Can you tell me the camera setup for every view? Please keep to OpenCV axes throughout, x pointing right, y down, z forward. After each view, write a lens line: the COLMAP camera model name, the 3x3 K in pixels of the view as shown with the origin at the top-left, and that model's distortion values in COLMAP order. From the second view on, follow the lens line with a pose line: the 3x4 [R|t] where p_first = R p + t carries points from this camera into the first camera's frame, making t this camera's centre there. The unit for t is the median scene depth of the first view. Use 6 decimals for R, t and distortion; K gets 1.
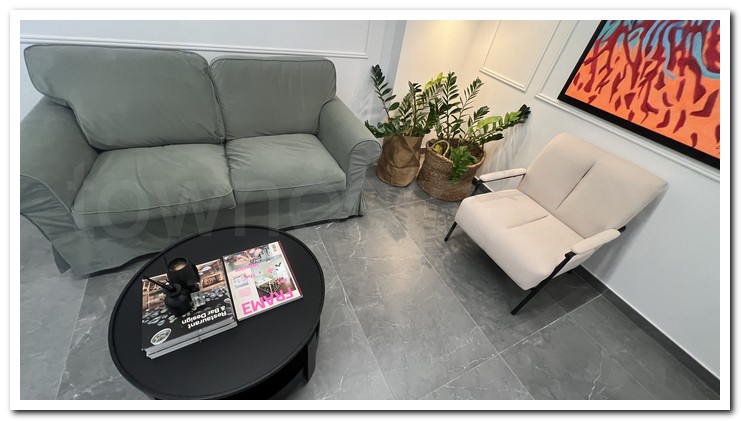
lens RADIAL K [[280.3, 0, 369.9], [0, 280.3, 208.5], [0, 0, 1]] dist [-0.006128, 0.001391]
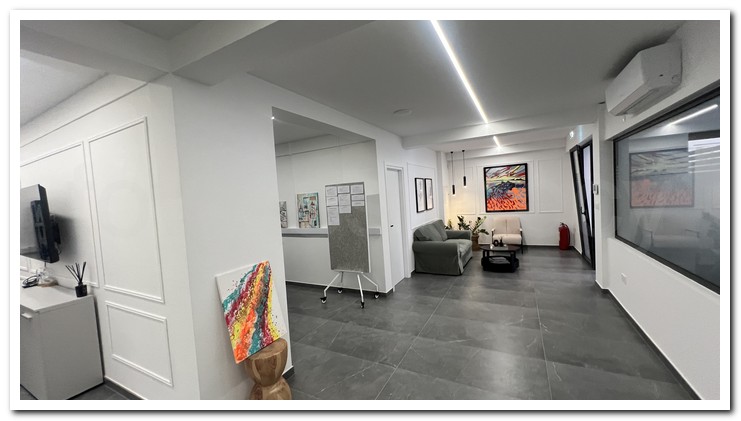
lens RADIAL K [[280.3, 0, 367.6], [0, 280.3, 207.1], [0, 0, 1]] dist [-0.006128, 0.001391]
pose [[0.791157, -0.223341, 0.569376, -3.561927], [0.516136, 0.743265, -0.425629, 0.466818], [-0.328137, 0.630615, 0.703314, -1.591800]]
